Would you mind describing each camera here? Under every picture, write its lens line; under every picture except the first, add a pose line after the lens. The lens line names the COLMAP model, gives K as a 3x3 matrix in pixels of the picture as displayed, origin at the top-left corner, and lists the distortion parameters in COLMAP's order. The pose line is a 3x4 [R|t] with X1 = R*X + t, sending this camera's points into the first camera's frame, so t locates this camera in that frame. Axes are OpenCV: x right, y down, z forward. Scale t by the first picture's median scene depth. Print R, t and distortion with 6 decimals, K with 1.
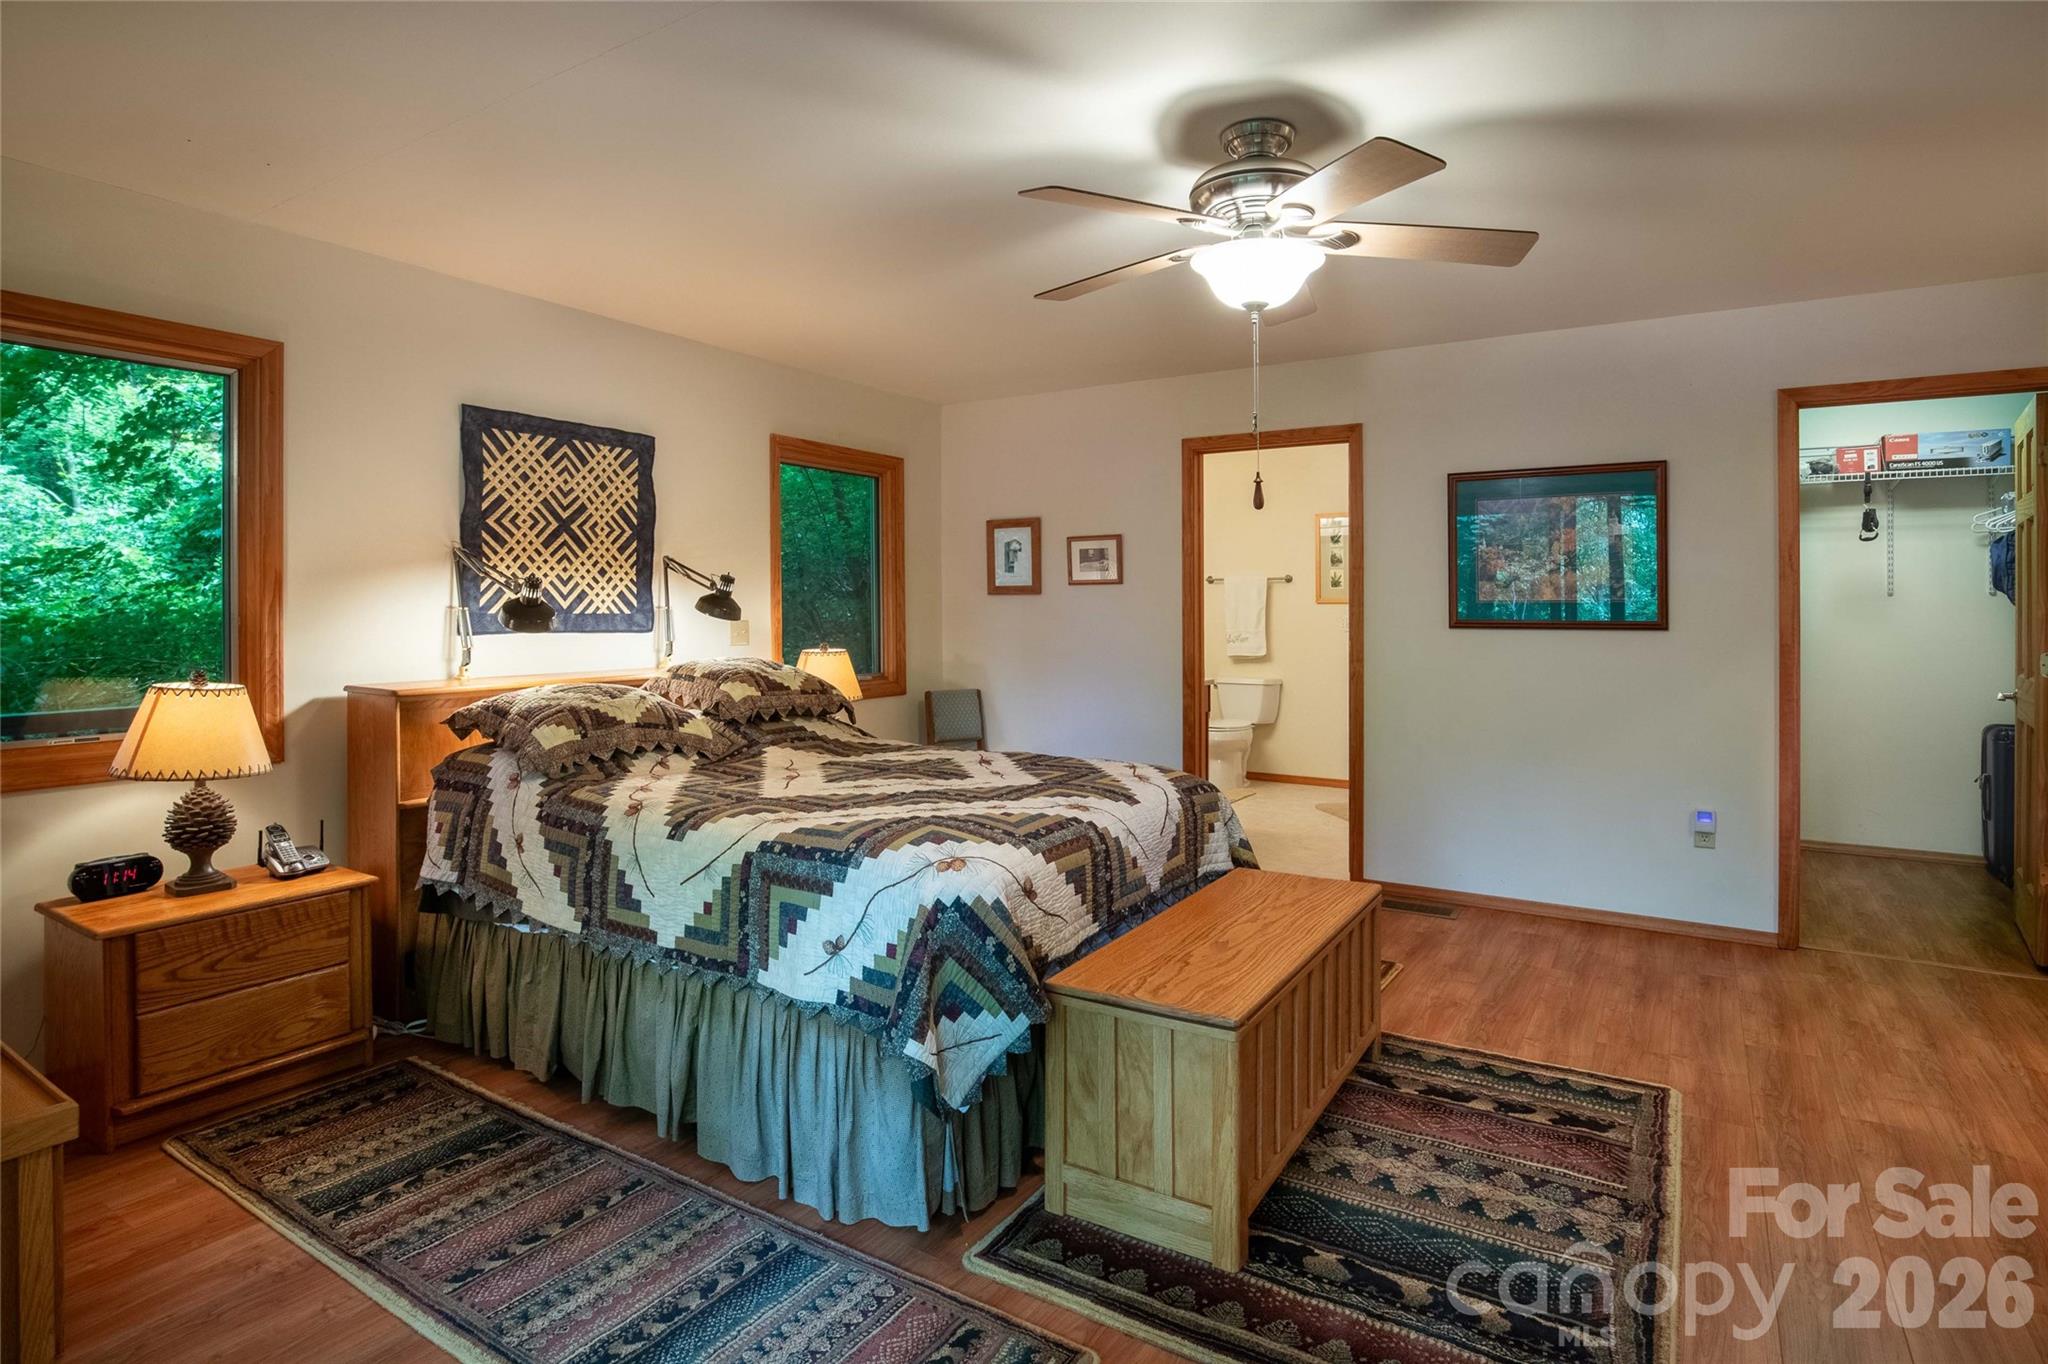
lens RADIAL K [[1056.2, 0, 1018.4], [0, 1056.2, 602.1], [0, 0, 1]] dist [-0.001883, -0.000169]
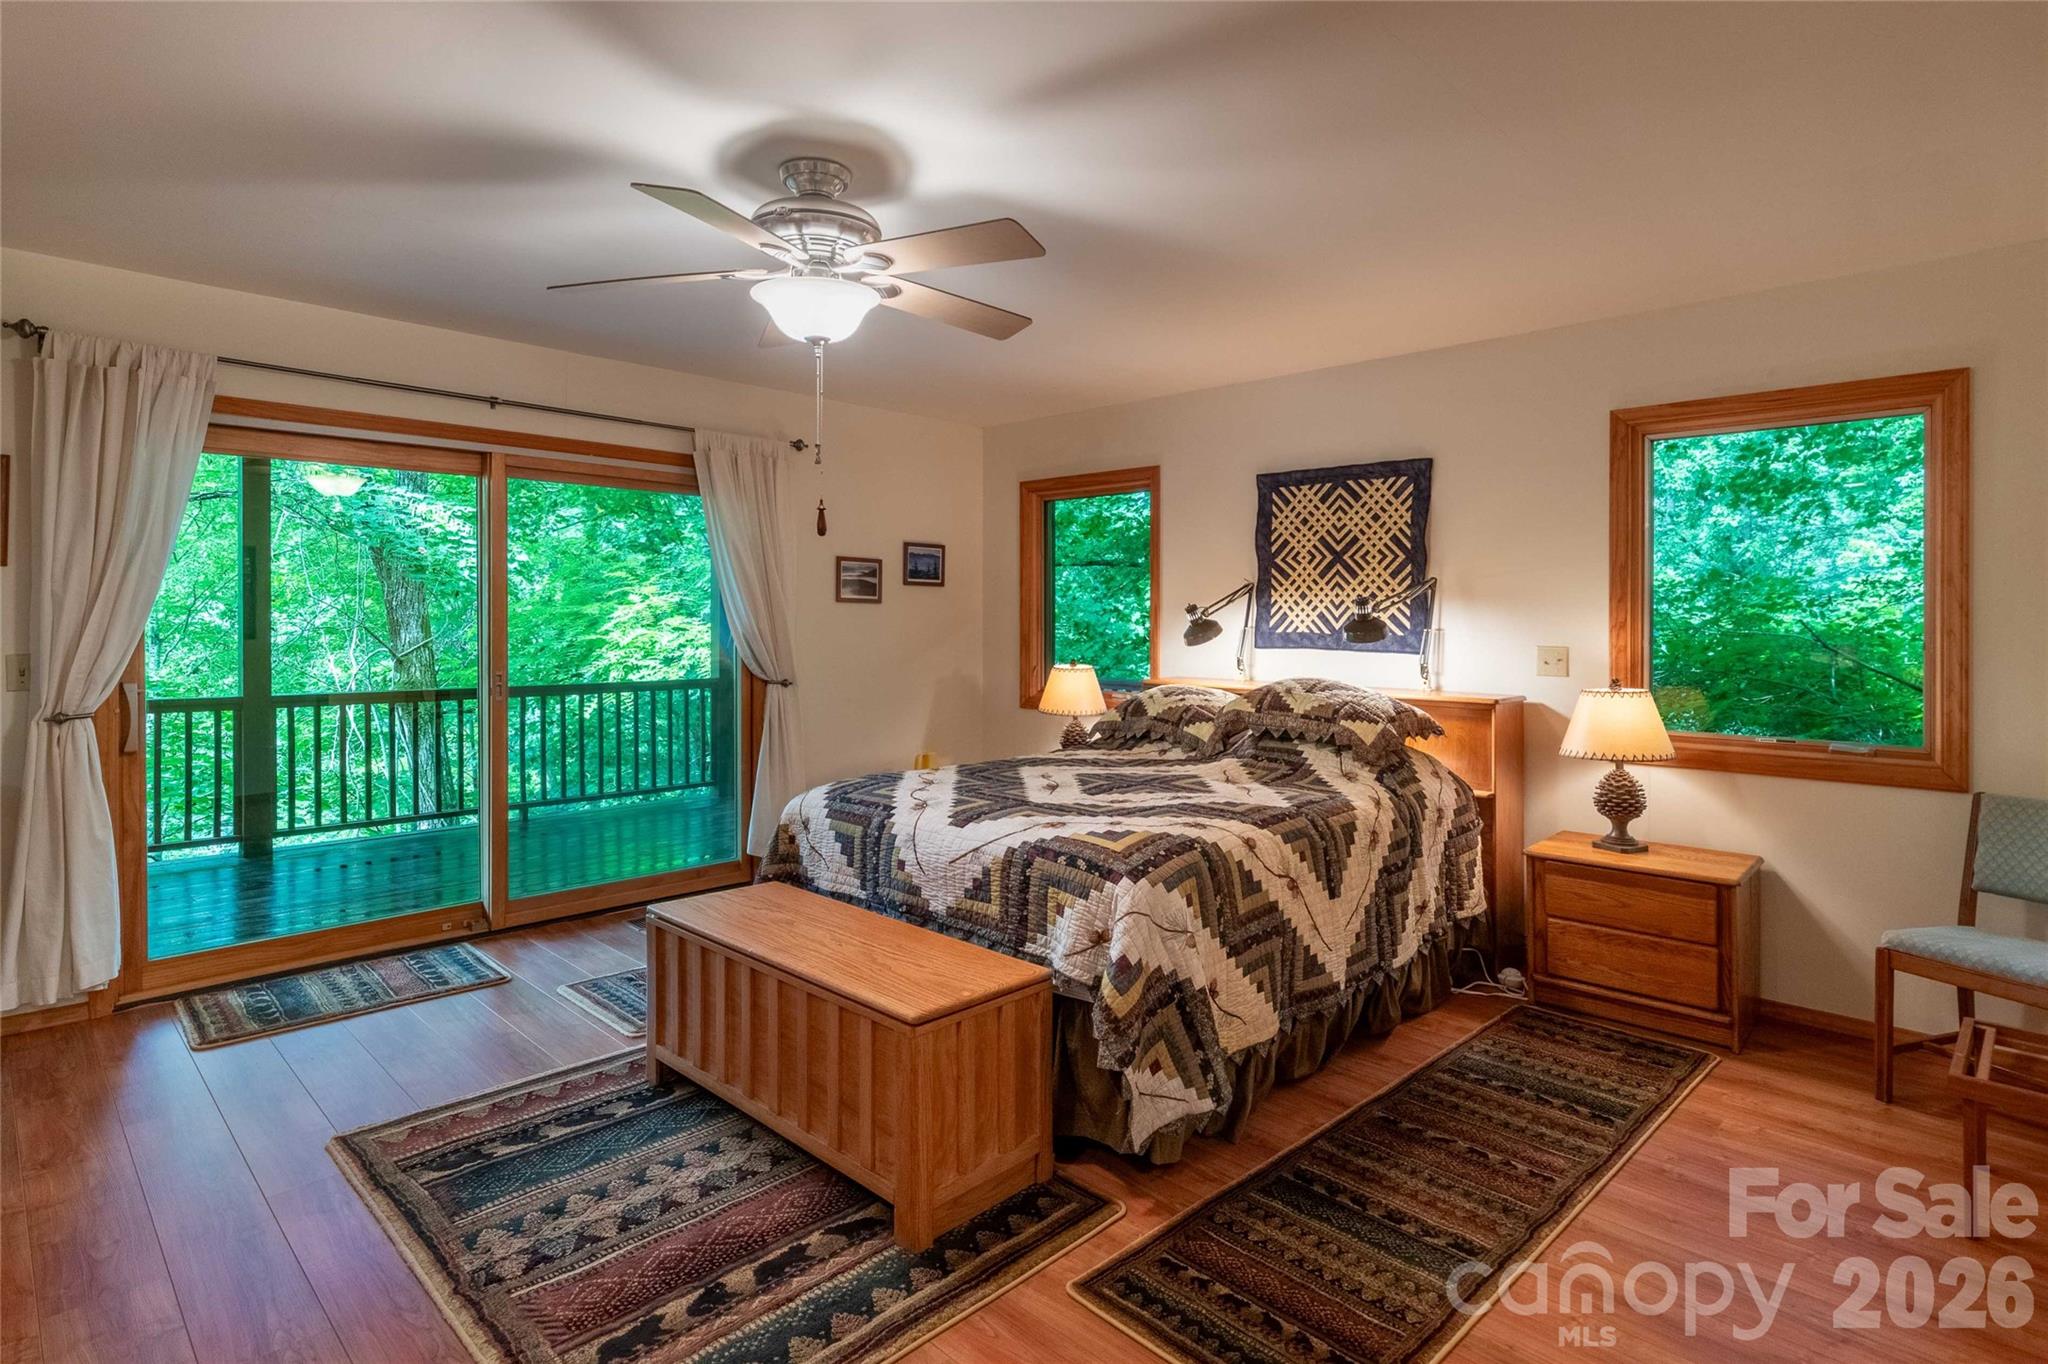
lens RADIAL K [[1056.2, 0, 1049.2], [0, 1056.2, 635.6], [0, 0, 1]] dist [-0.001883, -0.000169]
pose [[-0.195539, 0.010544, -0.980639, 0.783403], [-0.005217, 0.999917, 0.011791, 0.001025], [0.980682, 0.007422, -0.195467, 0.939360]]
